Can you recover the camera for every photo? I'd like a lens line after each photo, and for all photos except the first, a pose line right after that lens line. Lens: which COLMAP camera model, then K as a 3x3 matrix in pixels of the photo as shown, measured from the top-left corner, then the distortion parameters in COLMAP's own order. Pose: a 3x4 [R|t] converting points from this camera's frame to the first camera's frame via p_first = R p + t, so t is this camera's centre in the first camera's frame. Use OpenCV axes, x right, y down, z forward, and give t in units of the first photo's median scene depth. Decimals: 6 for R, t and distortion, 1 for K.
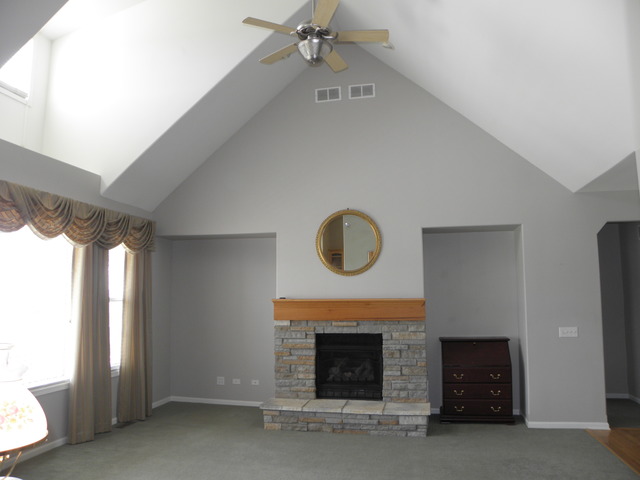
lens RADIAL K [[490.0, 0, 320.0], [0, 490.0, 240.0], [0, 0, 1]] dist [-0.143139, 0.093749]
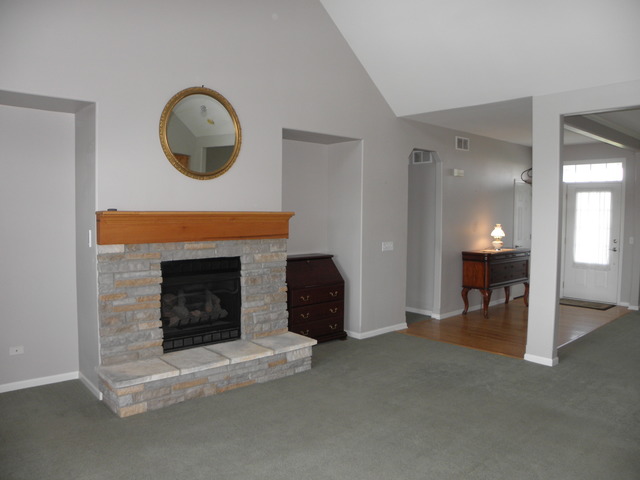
lens RADIAL K [[490.0, 0, 320.0], [0, 490.0, 240.0], [0, 0, 1]] dist [-0.143139, 0.093749]
pose [[0.592082, -0.033494, 0.805181, -0.430945], [-0.102801, 0.987834, 0.116687, 0.061114], [-0.799294, -0.151862, 0.581436, 0.442201]]
